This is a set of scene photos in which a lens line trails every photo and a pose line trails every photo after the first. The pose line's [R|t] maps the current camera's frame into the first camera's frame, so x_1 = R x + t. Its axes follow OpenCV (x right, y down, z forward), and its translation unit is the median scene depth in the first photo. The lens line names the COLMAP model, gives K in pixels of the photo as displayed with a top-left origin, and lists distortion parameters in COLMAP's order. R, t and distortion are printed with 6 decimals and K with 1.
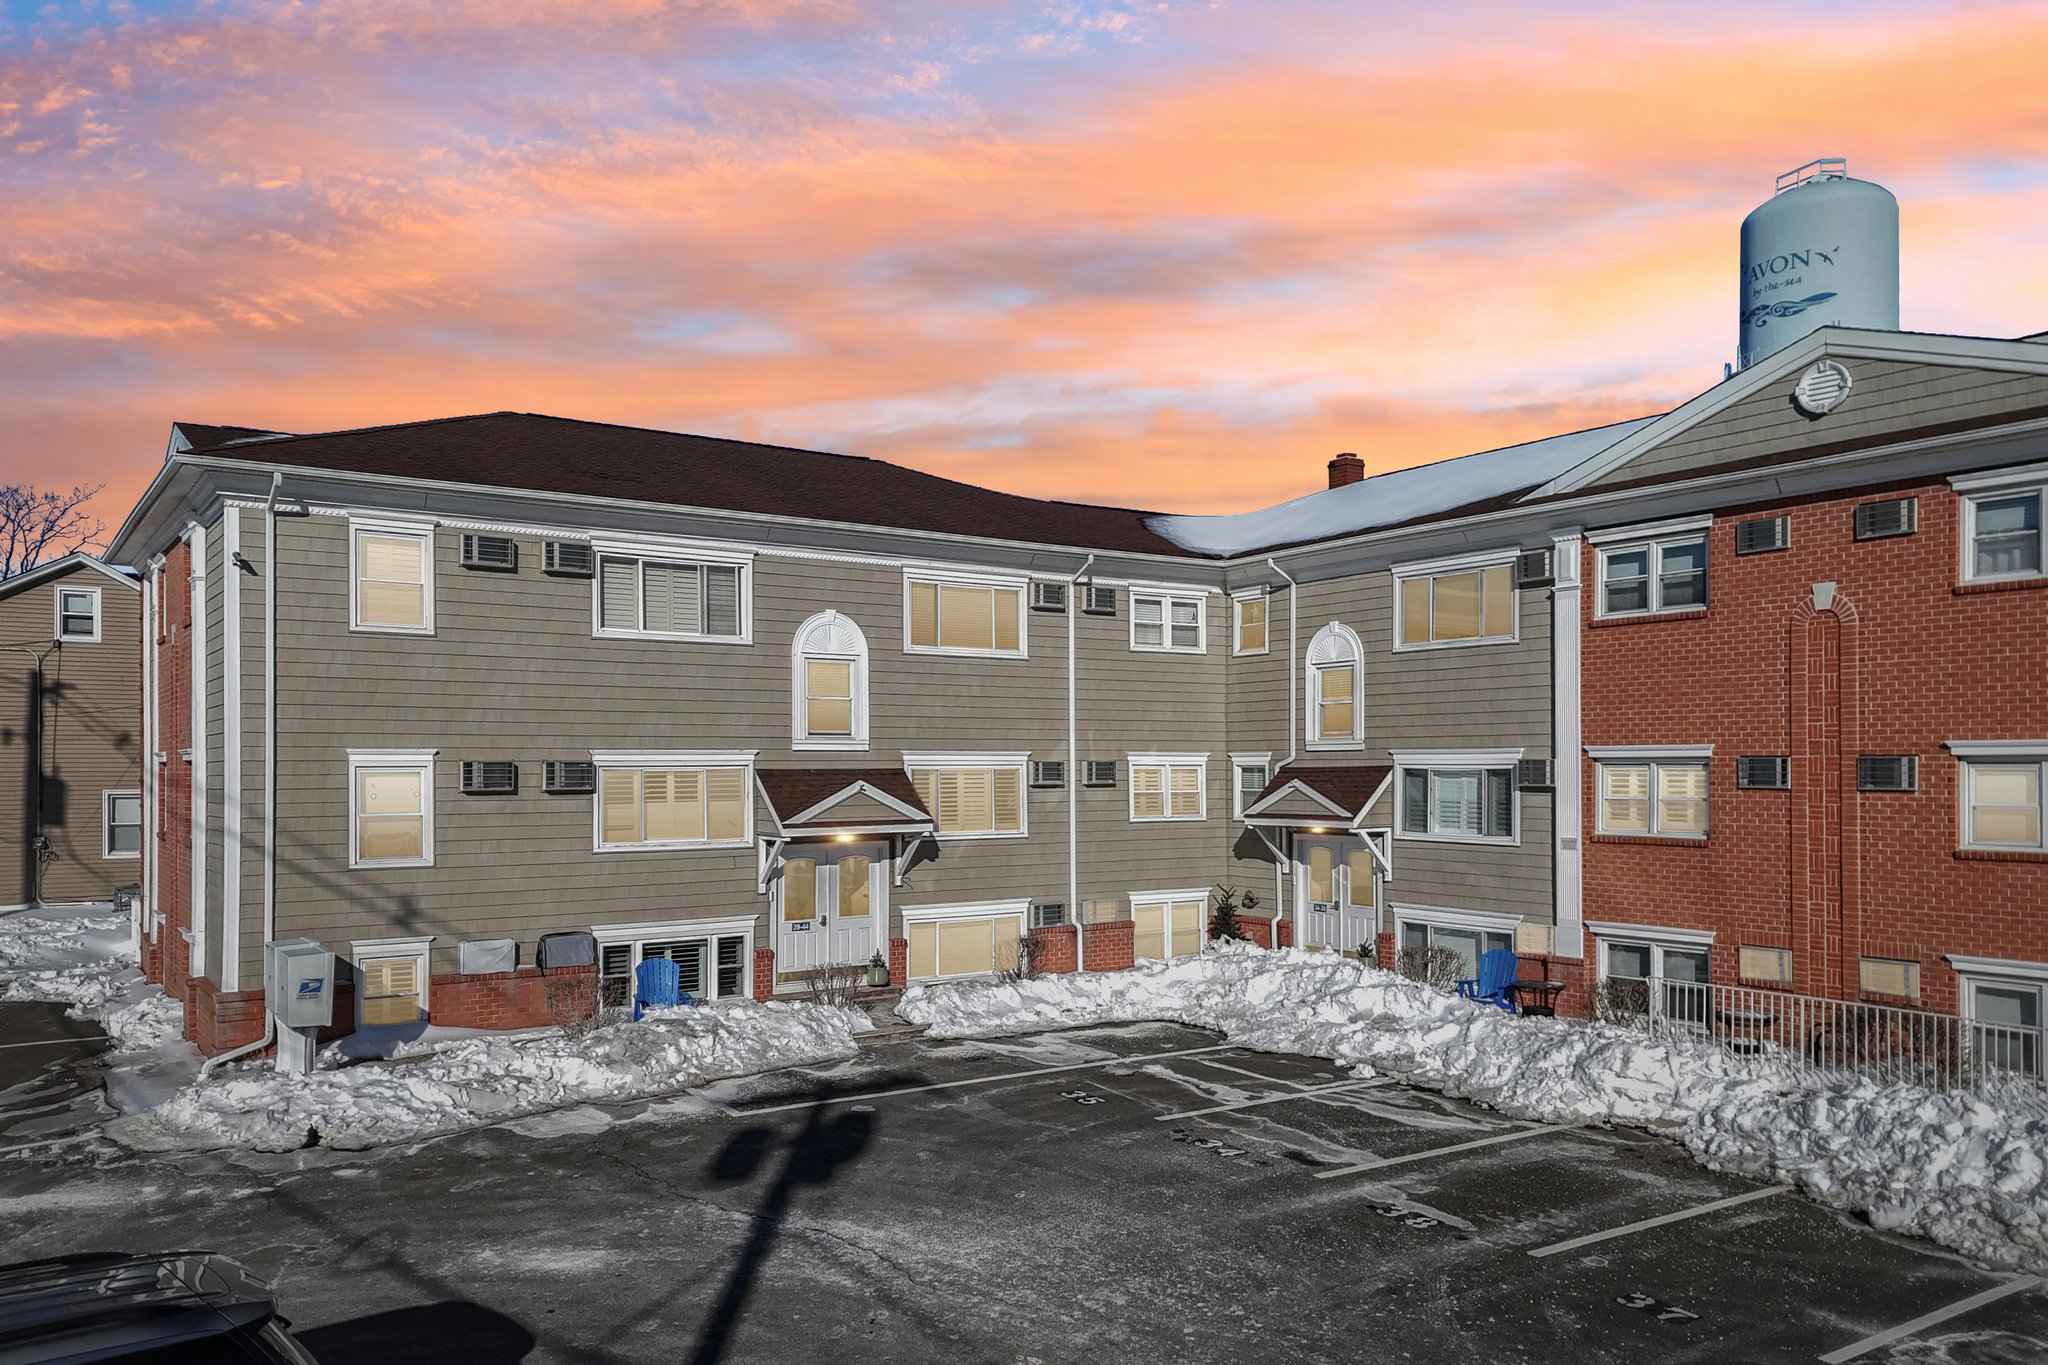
lens RADIAL K [[1529.4, 0, 1017.0], [0, 1529.4, 759.7], [0, 0, 1]] dist [0.094133, -0.107733]
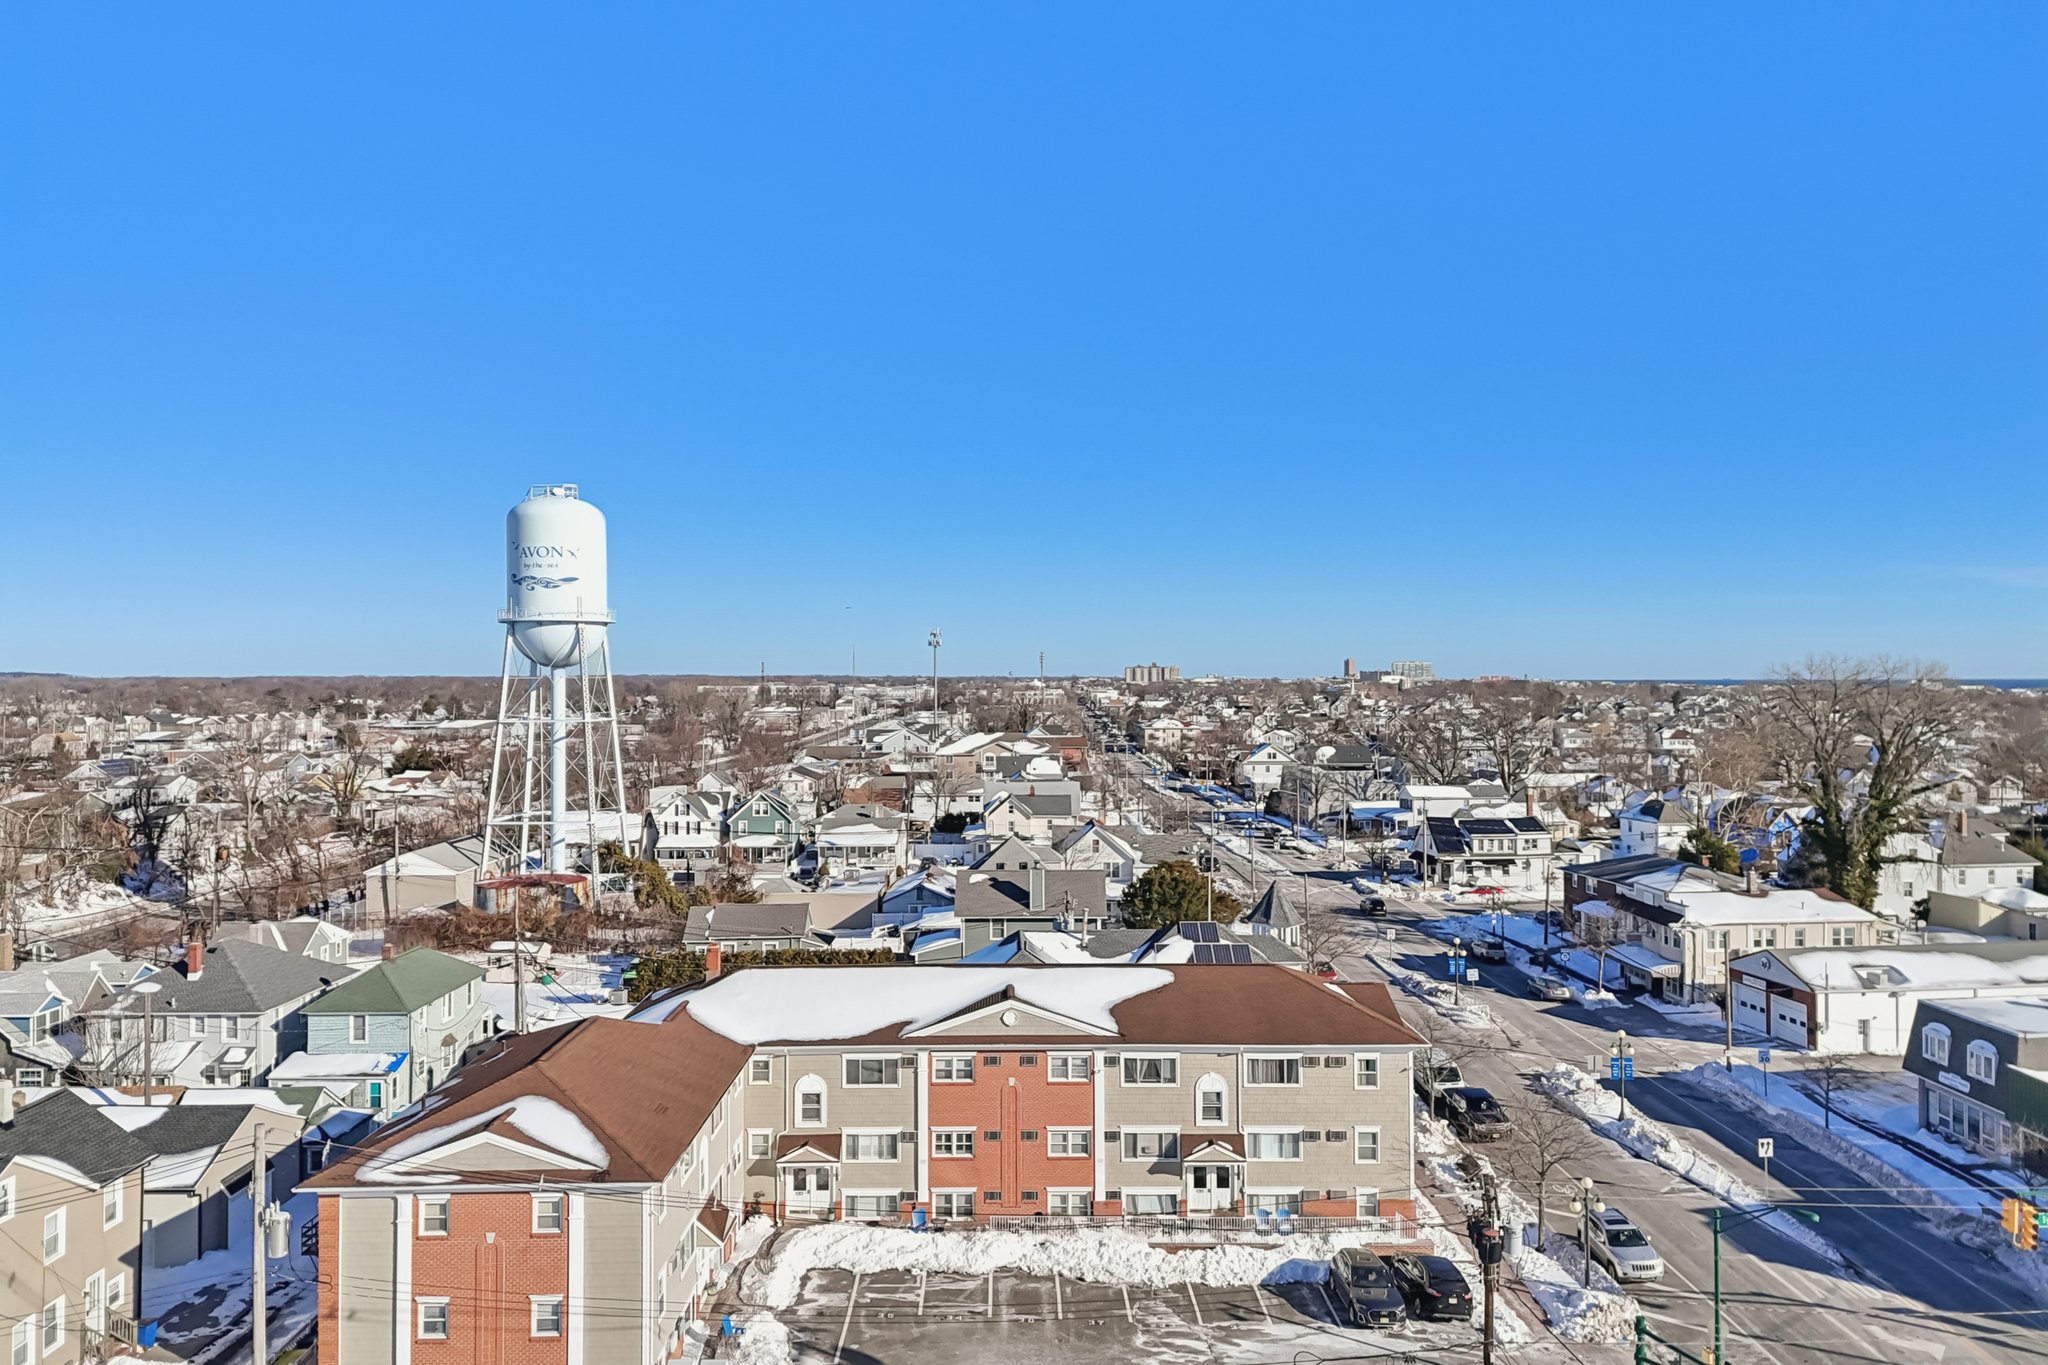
lens RADIAL K [[1488.2, 0, 1024.0], [0, 1488.2, 682.5], [0, 0, 1]] dist [0.100687, -0.095150]
pose [[0.557962, 0.001541, 0.829865, -1.971503], [-0.001614, 0.999998, -0.000771, -0.885397], [-0.829865, -0.000909, 0.557964, -0.752336]]
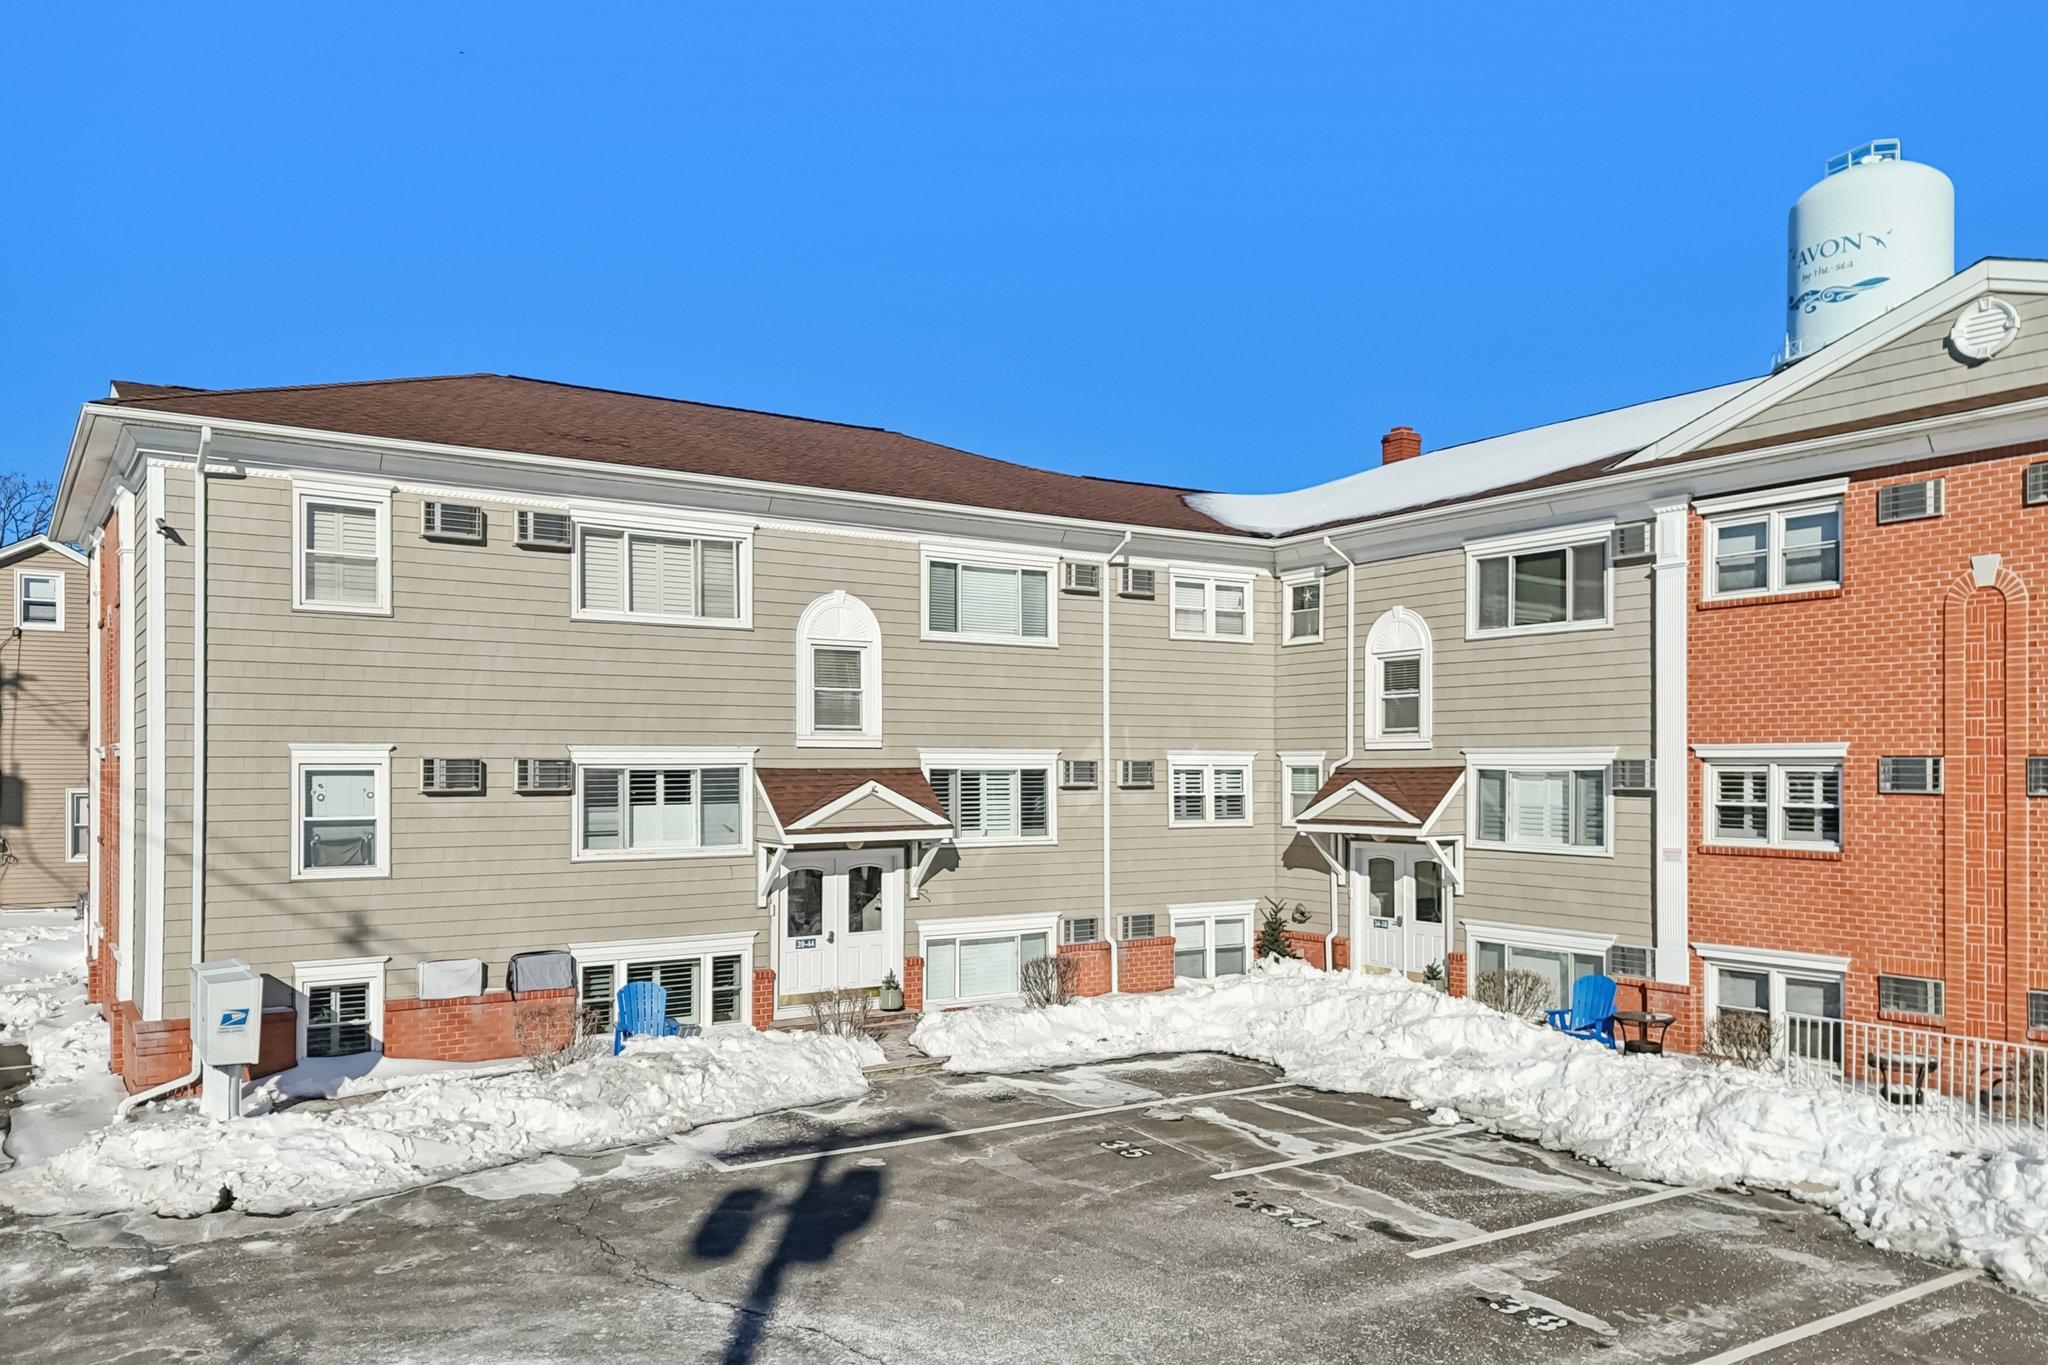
lens RADIAL K [[1532.4, 0, 1016.6], [0, 1532.4, 761.1], [0, 0, 1]] dist [0.081559, -0.070066]
pose [[0.999921, 0.002601, -0.012332, -0.007425], [-0.002587, 0.999996, 0.001110, 0.000729], [0.012334, -0.001078, 0.999923, 0.115927]]
